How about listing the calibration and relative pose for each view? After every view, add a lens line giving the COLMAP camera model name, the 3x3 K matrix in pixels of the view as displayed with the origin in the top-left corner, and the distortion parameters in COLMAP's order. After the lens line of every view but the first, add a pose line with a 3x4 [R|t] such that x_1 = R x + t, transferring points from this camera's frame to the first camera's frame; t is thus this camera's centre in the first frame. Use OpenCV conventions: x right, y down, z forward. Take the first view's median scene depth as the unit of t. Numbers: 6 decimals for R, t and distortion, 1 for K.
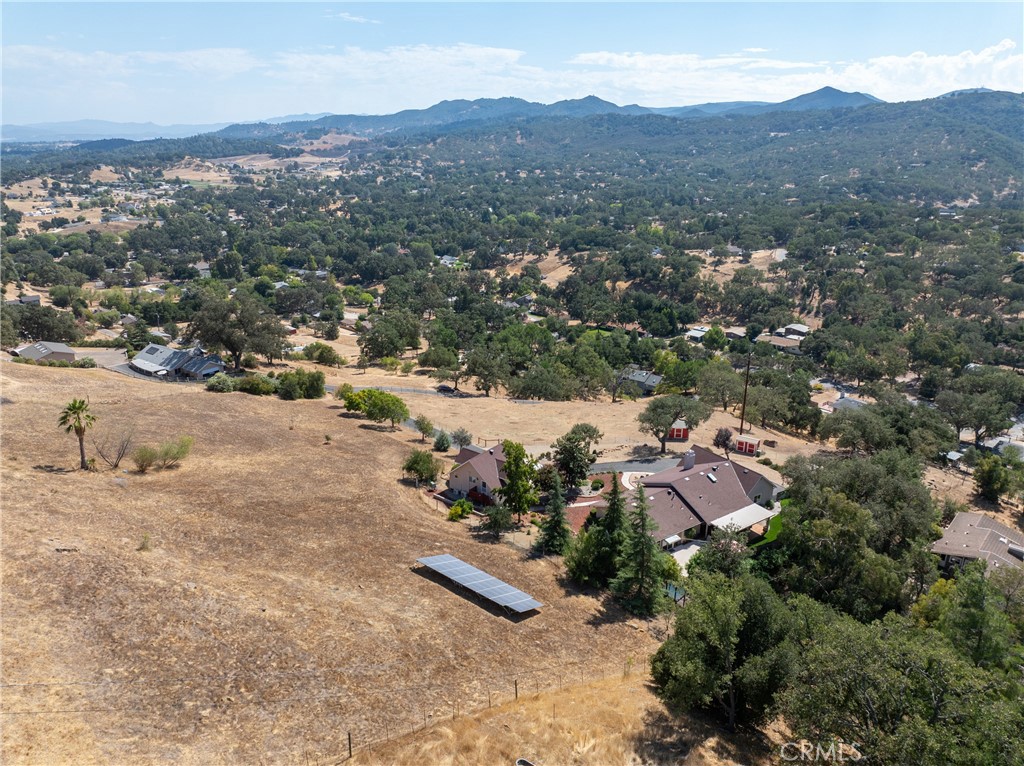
lens RADIAL K [[718.7, 0, 509.1], [0, 718.7, 398.4], [0, 0, 1]] dist [-0.079860, 0.042245]
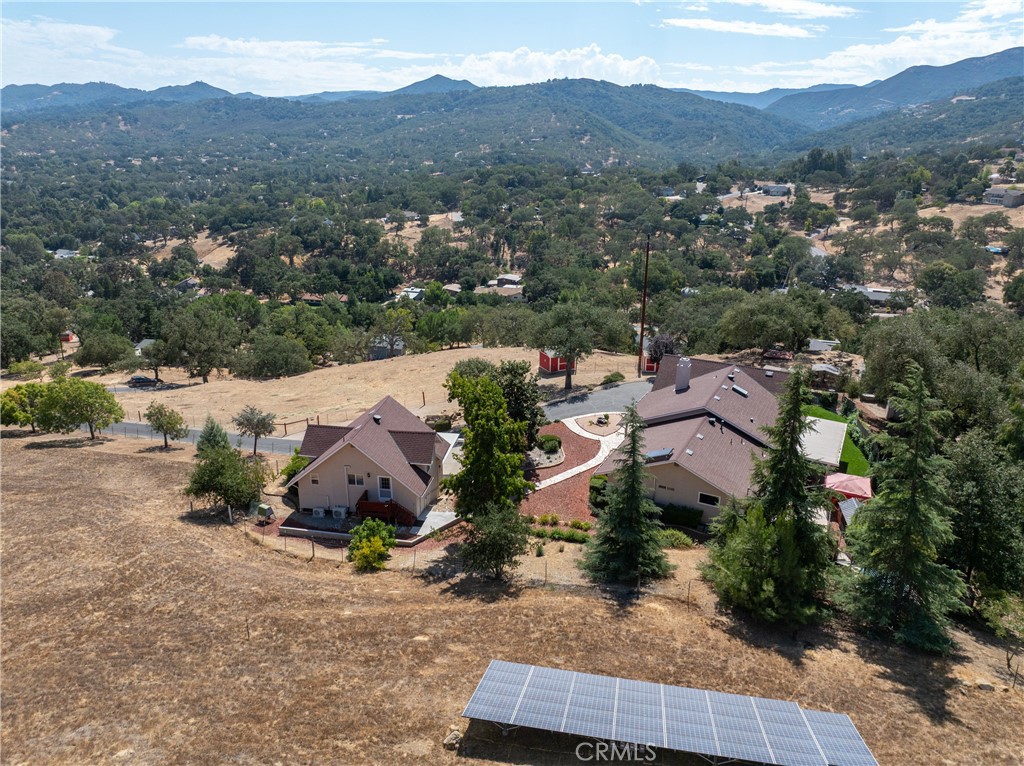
lens RADIAL K [[716.9, 0, 512.0], [0, 716.9, 383.0], [0, 0, 1]] dist [-0.056978, 0.022999]
pose [[0.875276, -0.156563, 0.457581, -0.032818], [0.162951, 0.986298, 0.025766, 0.009994], [-0.455345, 0.052011, 0.888794, 0.096840]]
